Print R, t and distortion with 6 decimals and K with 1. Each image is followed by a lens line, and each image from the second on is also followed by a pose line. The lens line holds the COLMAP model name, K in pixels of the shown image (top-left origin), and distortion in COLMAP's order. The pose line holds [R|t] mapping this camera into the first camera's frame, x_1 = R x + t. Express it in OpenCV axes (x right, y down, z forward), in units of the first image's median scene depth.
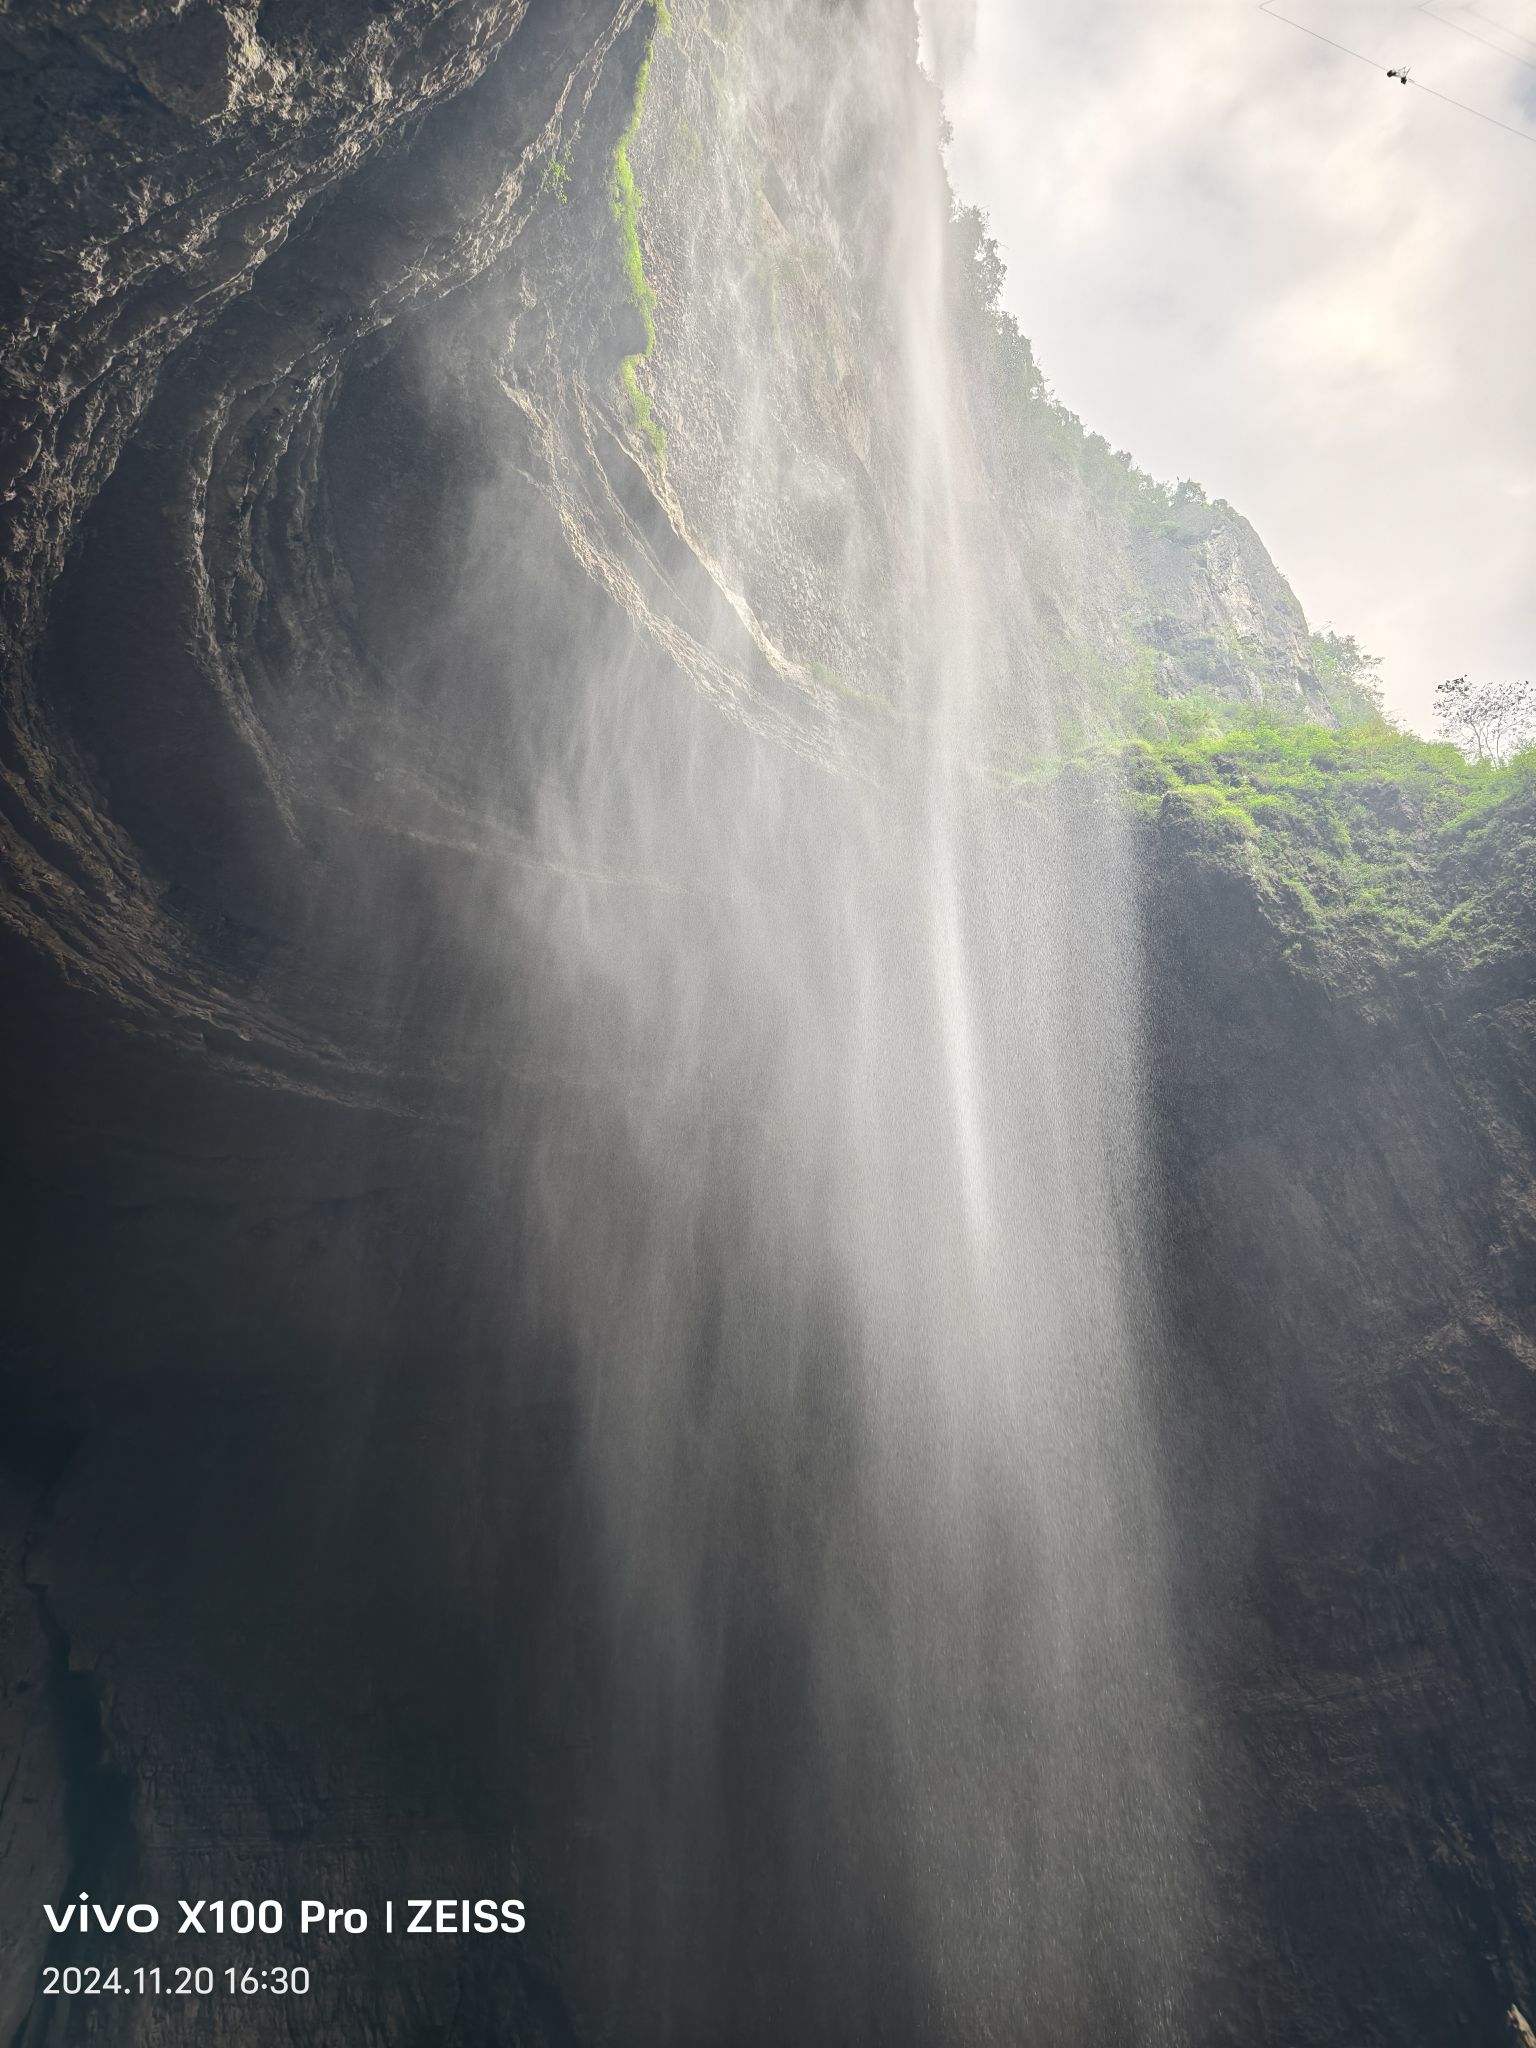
lens RADIAL K [[1364.3, 0, 777.1], [0, 1364.3, 1020.9], [0, 0, 1]] dist [-0.006201, -0.001577]
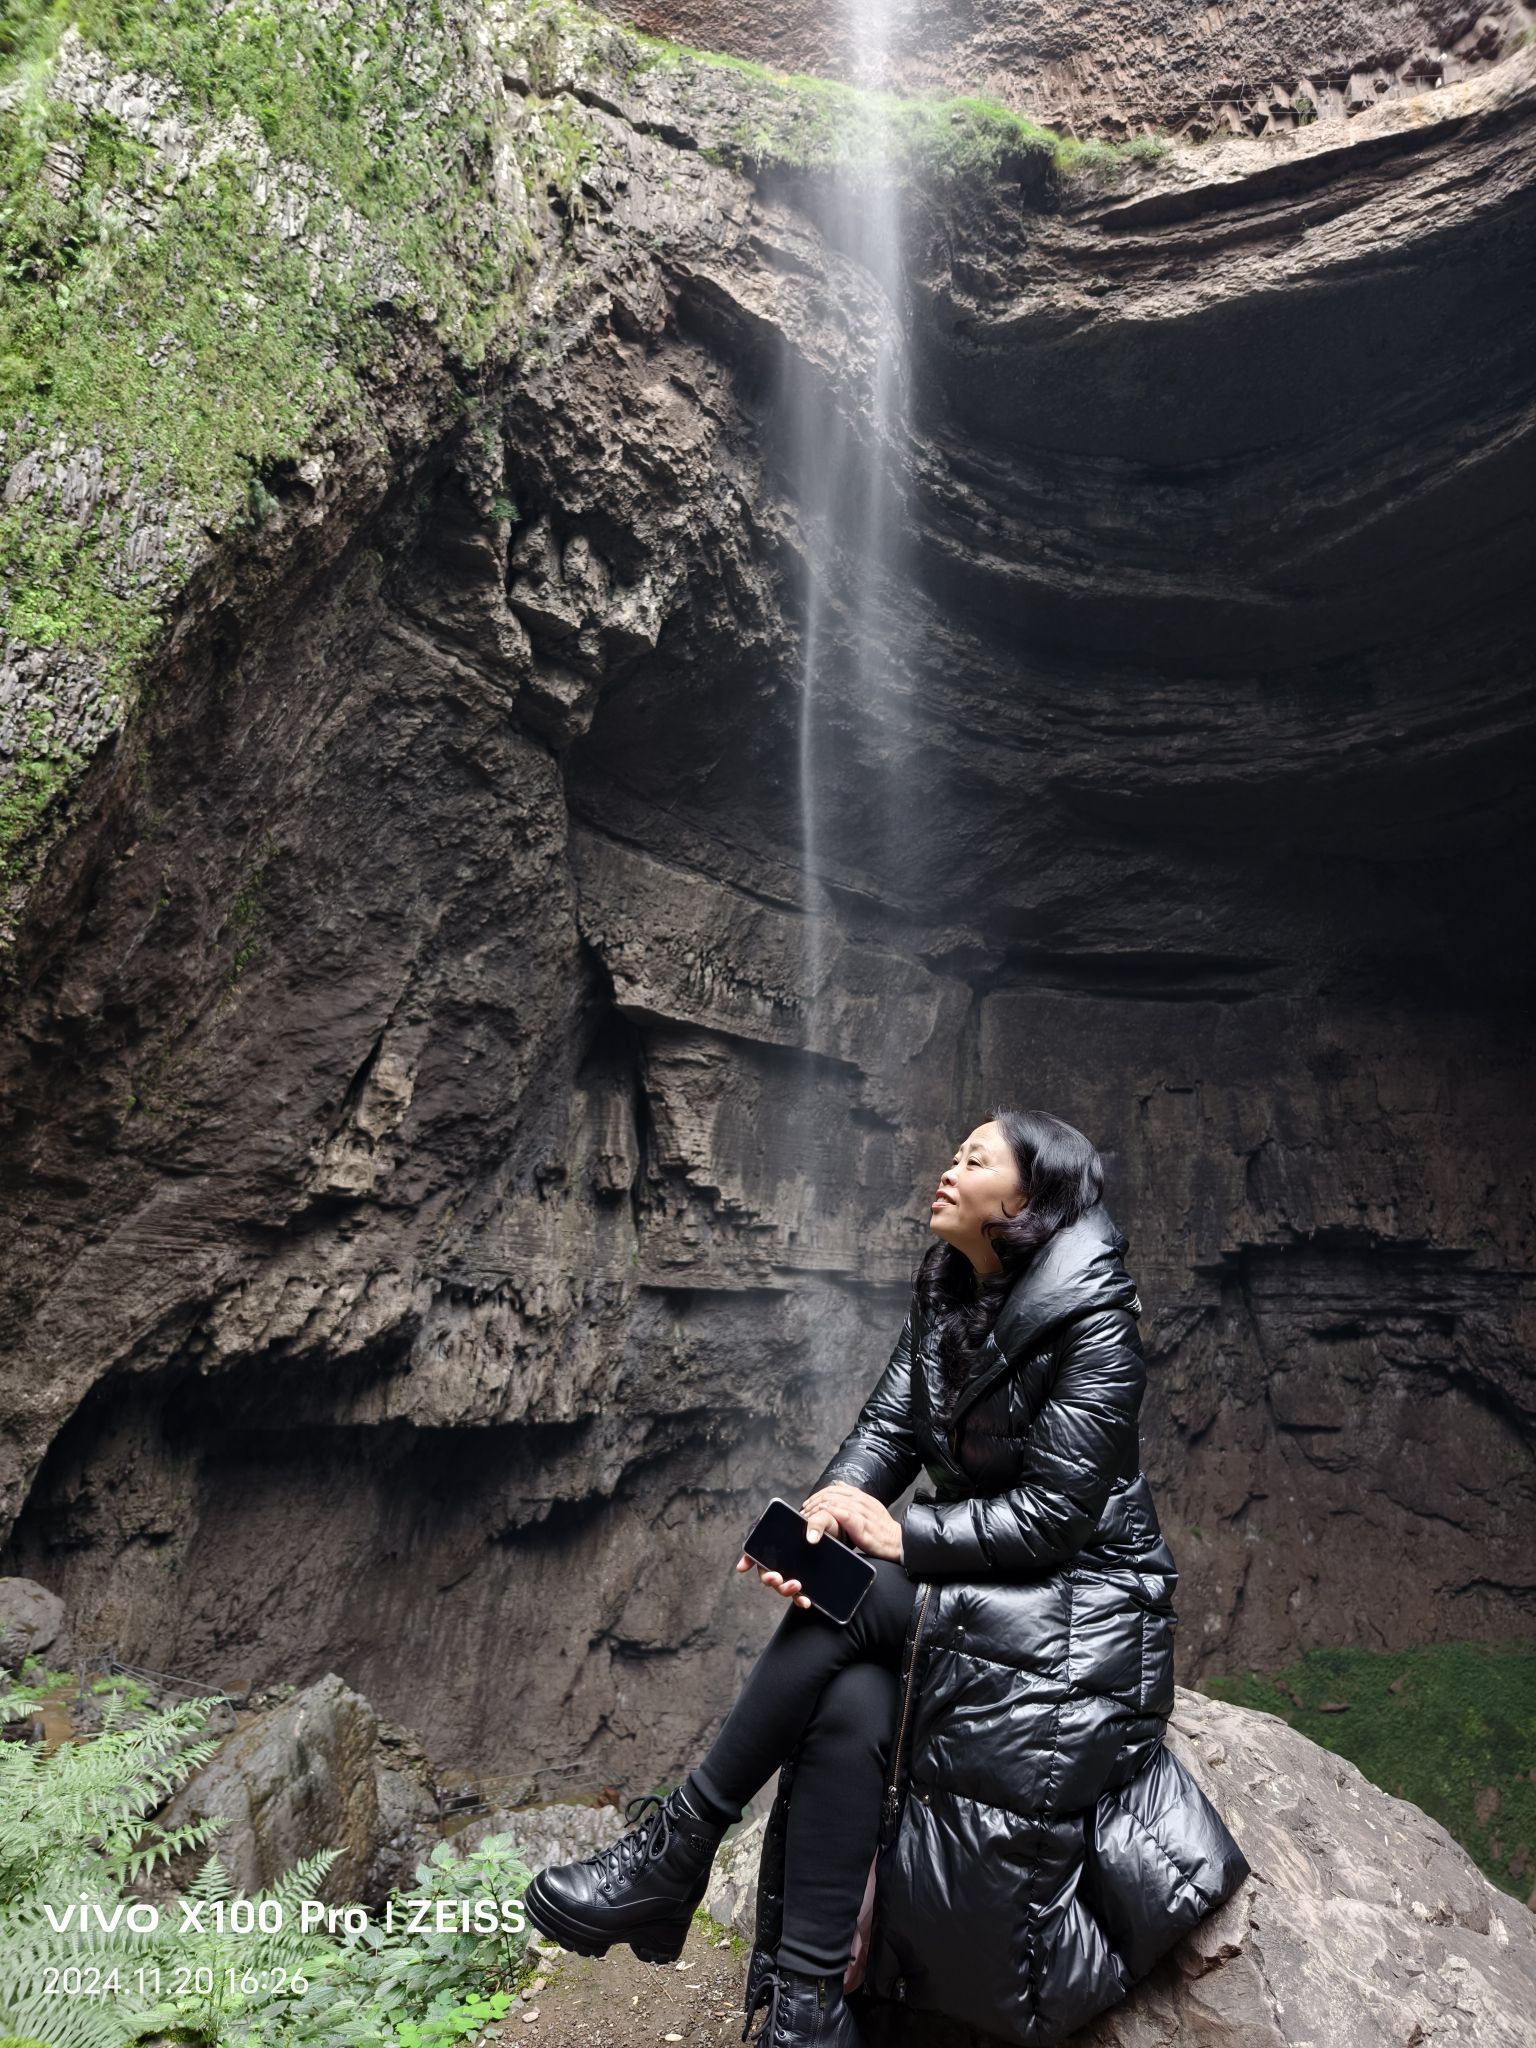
lens RADIAL K [[1364.3, 0, 777.1], [0, 1364.3, 1020.9], [0, 0, 1]] dist [-0.006201, -0.001577]
pose [[0.132541, -0.188577, -0.973073, 0.659972], [0.581528, 0.809804, -0.077728, -0.008414], [0.802657, -0.555568, 0.216995, 0.235812]]
